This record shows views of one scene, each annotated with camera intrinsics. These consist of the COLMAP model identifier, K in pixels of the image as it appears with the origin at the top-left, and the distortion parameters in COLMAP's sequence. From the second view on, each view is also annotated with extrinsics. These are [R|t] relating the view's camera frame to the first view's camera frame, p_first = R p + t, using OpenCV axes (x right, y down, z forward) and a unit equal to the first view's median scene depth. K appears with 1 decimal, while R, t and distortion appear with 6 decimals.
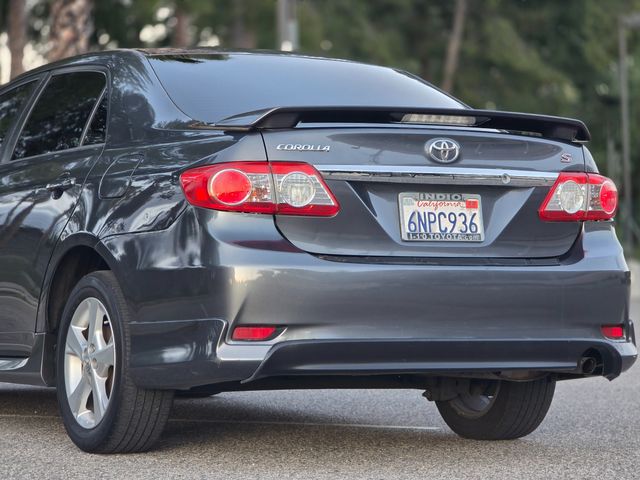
lens RADIAL K [[2168.7, 0, 320.0], [0, 2168.7, 240.0], [0, 0, 1]] dist [0.231555, 2.627489]
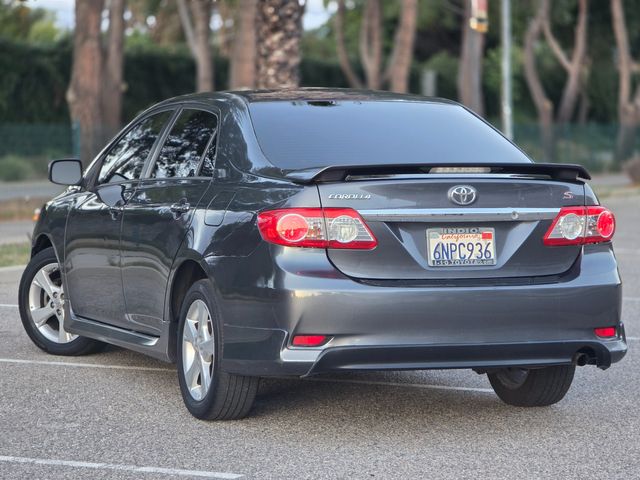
lens RADIAL K [[2168.7, 0, 320.0], [0, 2168.7, 240.0], [0, 0, 1]] dist [0.231555, 2.627489]
pose [[0.992817, 0.007047, -0.119432, 0.125877], [0.001062, 0.997705, 0.067700, -0.101204], [0.119635, -0.067340, 0.990532, -0.279837]]
